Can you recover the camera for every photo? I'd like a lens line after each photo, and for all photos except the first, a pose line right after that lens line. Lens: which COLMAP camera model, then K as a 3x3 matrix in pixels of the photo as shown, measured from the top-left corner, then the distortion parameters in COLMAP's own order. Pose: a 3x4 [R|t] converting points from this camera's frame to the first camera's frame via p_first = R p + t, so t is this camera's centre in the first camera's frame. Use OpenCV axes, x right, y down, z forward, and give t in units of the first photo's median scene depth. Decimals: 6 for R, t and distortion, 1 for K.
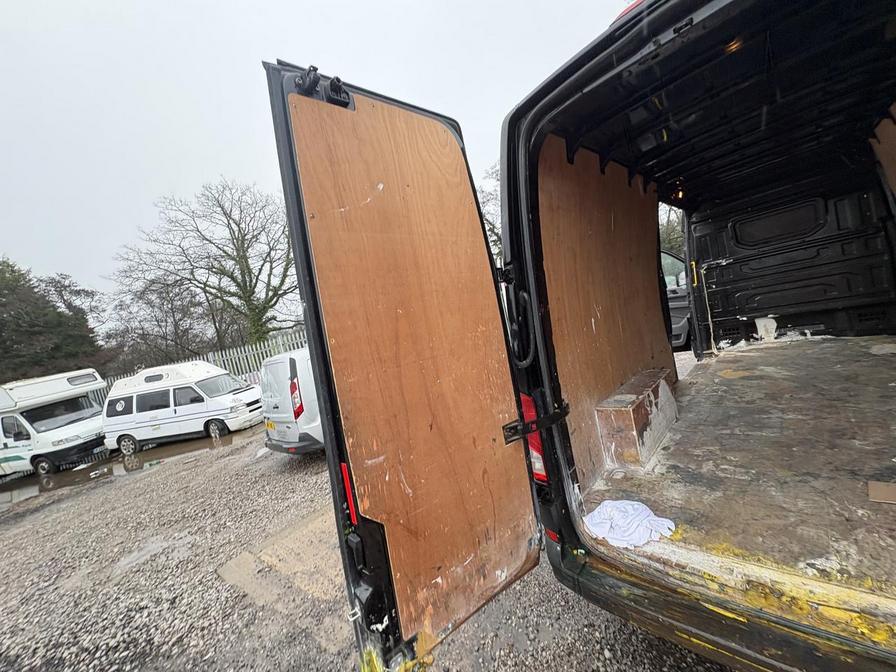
lens RADIAL K [[356.3, 0, 448.4], [0, 356.3, 334.7], [0, 0, 1]] dist [0.002795, -0.000419]
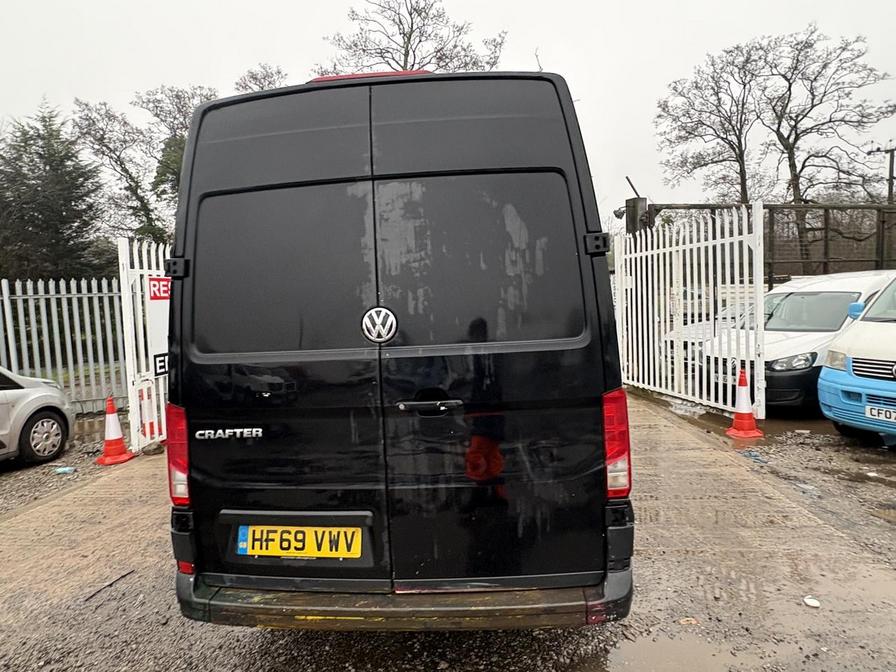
lens RADIAL K [[547.6, 0, 445.6], [0, 547.6, 331.2], [0, 0, 1]] dist [-0.000239, 0.005992]
pose [[0.768025, 0.150437, 0.622500, -0.122891], [-0.093079, 0.987919, -0.123908, 0.074963], [-0.633619, 0.037223, 0.772749, -0.396986]]
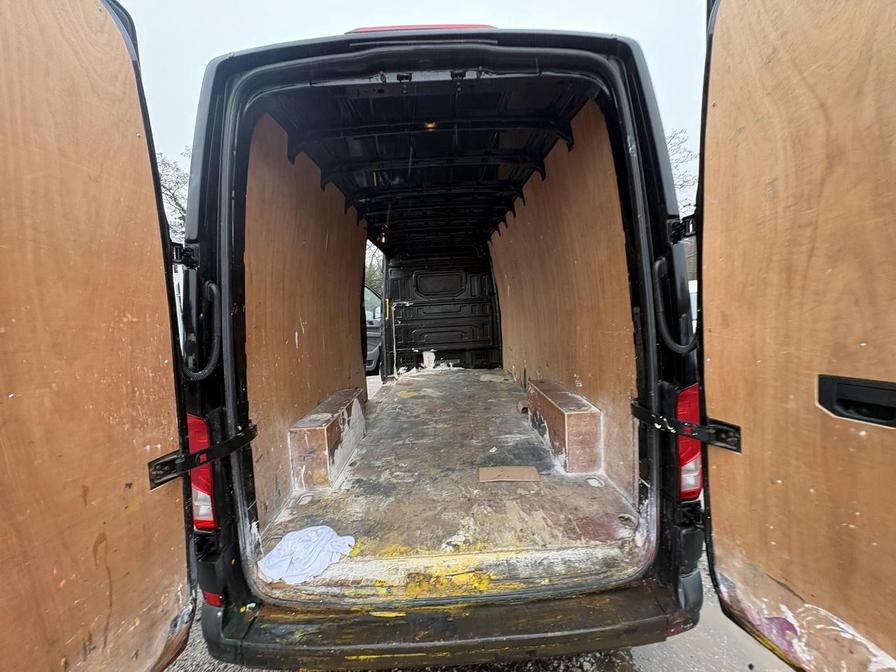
lens RADIAL K [[356.3, 0, 446.4], [0, 356.3, 336.7], [0, 0, 1]] dist [0.002795, -0.000419]
pose [[0.704860, 0.114942, 0.699972, 0.033629], [-0.072570, 0.993292, -0.090030, 0.025143], [-0.705624, 0.012662, 0.708473, 0.071412]]
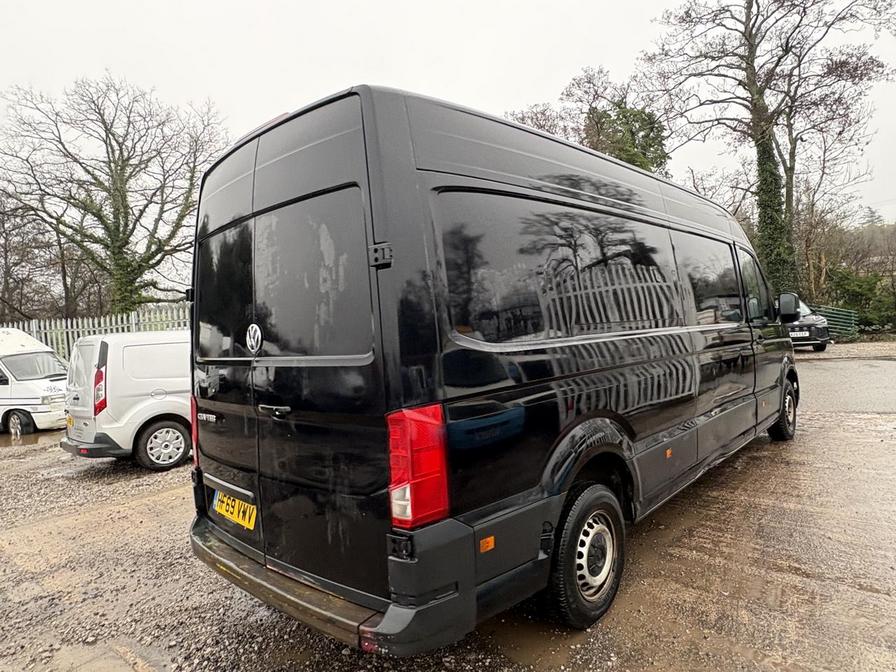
lens RADIAL K [[547.6, 0, 447.8], [0, 547.6, 335.2], [0, 0, 1]] dist [-0.000239, 0.005992]
pose [[0.988225, 0.151719, 0.019806, 0.842447], [-0.151178, 0.988152, -0.026461, -0.095724], [-0.023586, 0.023155, 0.999454, -0.765504]]
